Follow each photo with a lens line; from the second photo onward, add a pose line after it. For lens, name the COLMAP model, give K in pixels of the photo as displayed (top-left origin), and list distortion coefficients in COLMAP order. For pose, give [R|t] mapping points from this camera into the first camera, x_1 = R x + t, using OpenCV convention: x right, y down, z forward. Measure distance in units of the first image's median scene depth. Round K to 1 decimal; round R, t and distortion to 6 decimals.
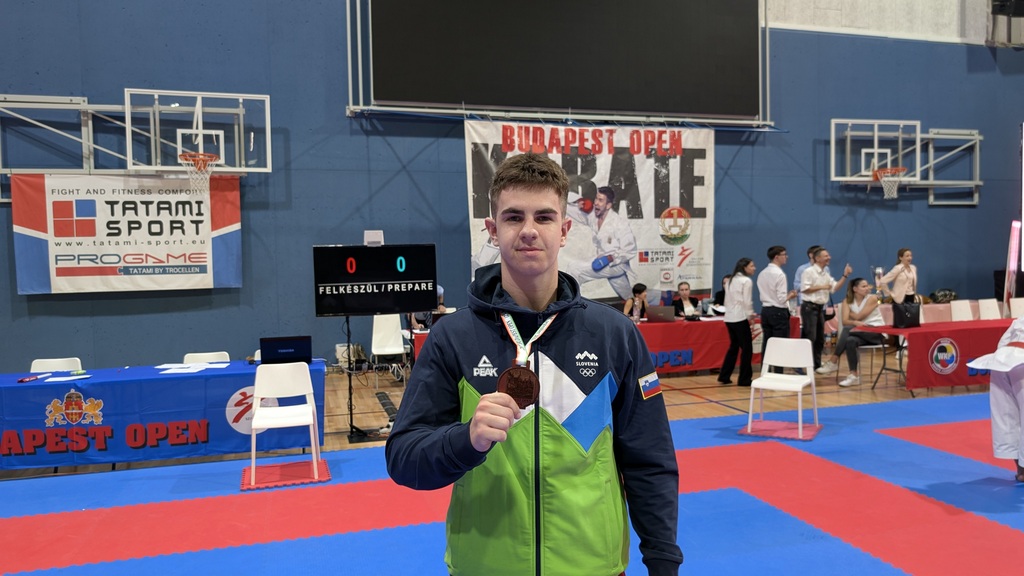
lens RADIAL K [[748.3, 0, 516.8], [0, 748.3, 296.2], [0, 0, 1]] dist [0.010585, -0.010612]
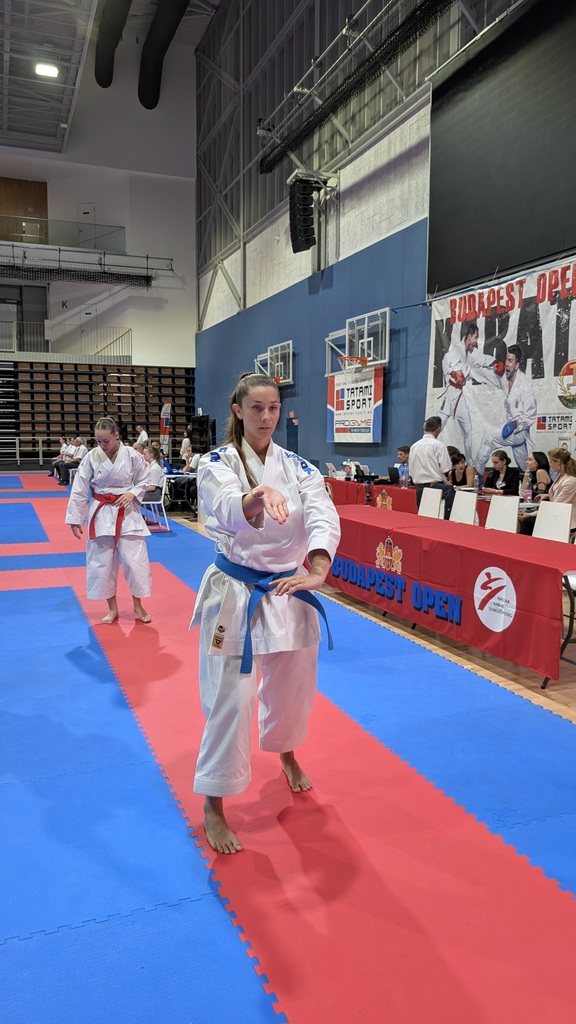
lens RADIAL K [[748.3, 0, 287.1], [0, 748.3, 502.0], [0, 0, 1]] dist [0.010585, -0.010612]
pose [[0.083152, 0.109473, -0.990506, 1.092133], [-0.054477, 0.992961, 0.105171, -0.040670], [0.995047, 0.045215, 0.088531, 0.699423]]
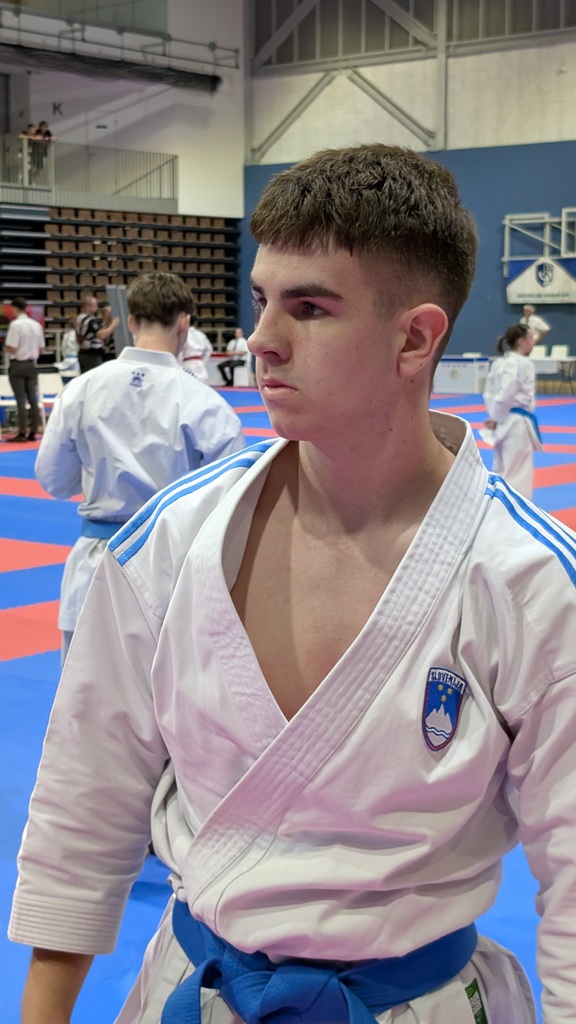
lens RADIAL K [[1668.7, 0, 283.9], [0, 1668.7, 517.1], [0, 0, 1]] dist [0.101129, 0.000000]
pose [[0.572404, 0.115457, -0.811802, 1.689127], [-0.044369, 0.992948, 0.109936, 0.046789], [0.818770, -0.026909, 0.573491, -1.793204]]
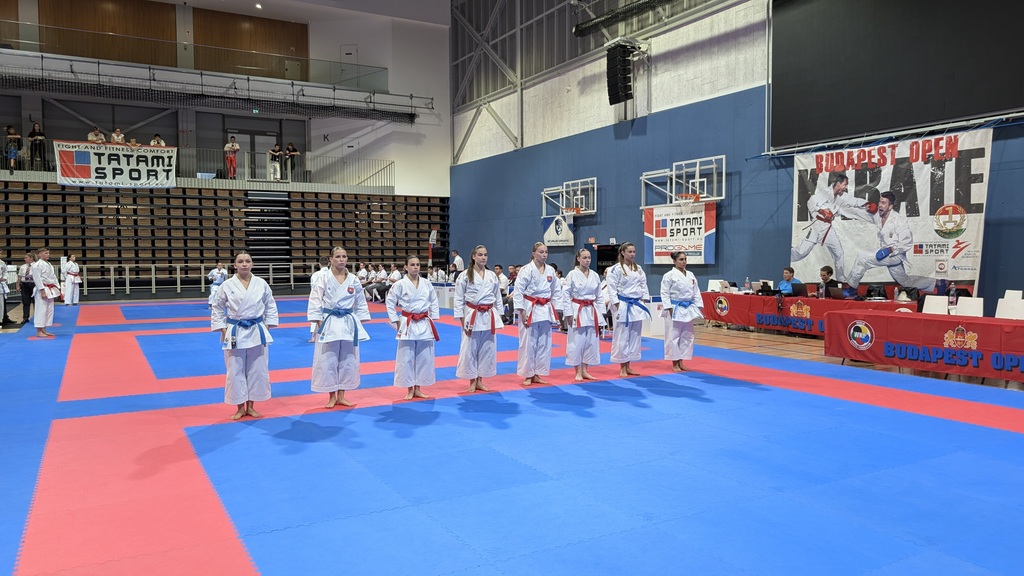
lens RADIAL K [[748.3, 0, 521.9], [0, 748.3, 285.1], [0, 0, 1]] dist [0.010585, -0.010612]
pose [[0.233257, 0.056701, -0.970761, 1.269260], [-0.044268, 0.997883, 0.047649, -0.027212], [0.971407, 0.031859, 0.235273, 0.139121]]
